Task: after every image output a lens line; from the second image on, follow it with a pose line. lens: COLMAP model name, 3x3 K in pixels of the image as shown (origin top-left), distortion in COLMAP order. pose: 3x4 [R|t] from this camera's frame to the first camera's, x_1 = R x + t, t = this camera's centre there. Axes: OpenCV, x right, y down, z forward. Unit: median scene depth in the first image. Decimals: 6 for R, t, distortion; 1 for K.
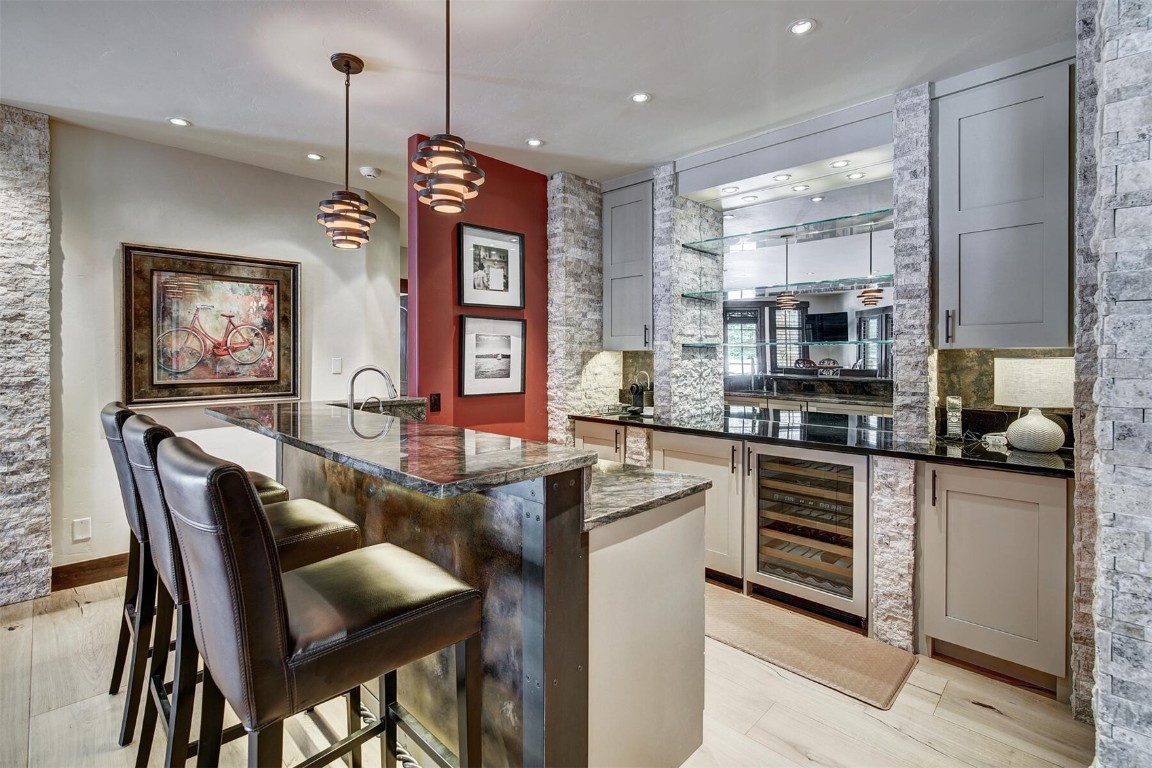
lens RADIAL K [[525.7, 0, 576.5], [0, 525.7, 355.3], [0, 0, 1]] dist [-0.003335, 0.000760]
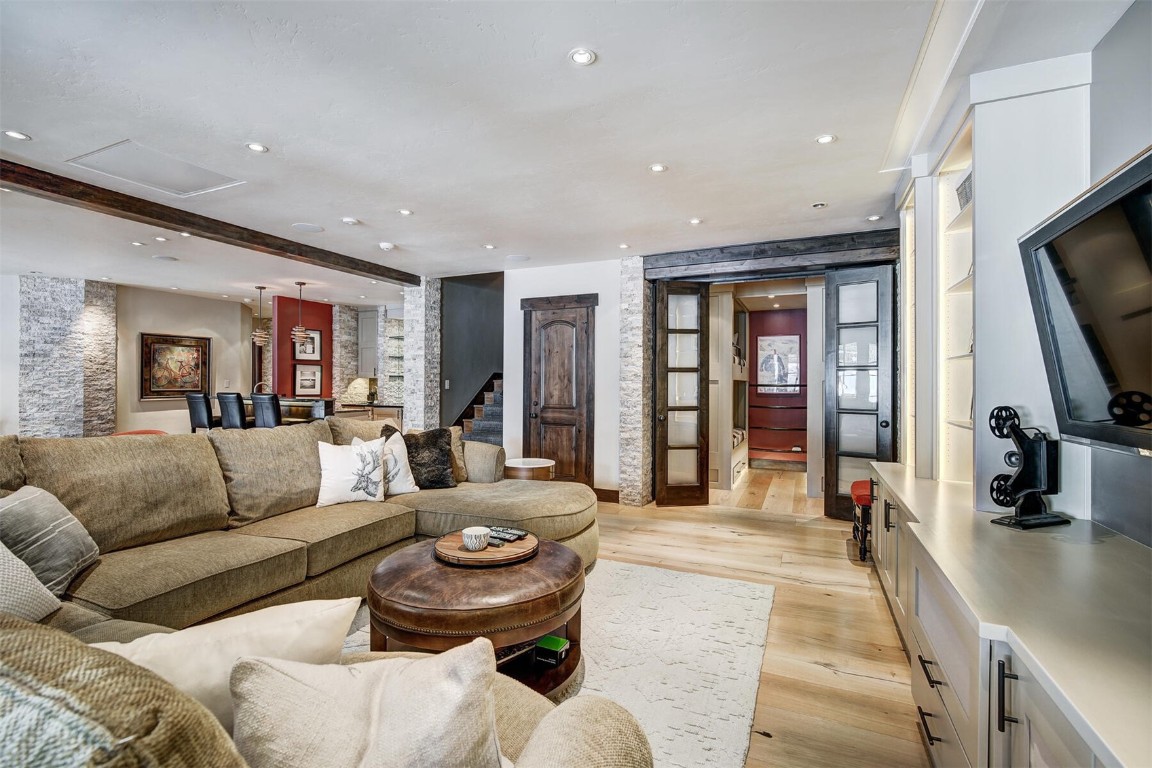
lens RADIAL K [[518.9, 0, 576.0], [0, 518.9, 384.0], [0, 0, 1]] dist [-0.004364, 0.000117]
pose [[0.937408, 0.003305, 0.348218, 0.171399], [-0.004661, 0.999984, 0.003055, 0.008080], [-0.348203, -0.004487, 0.937409, -1.685878]]
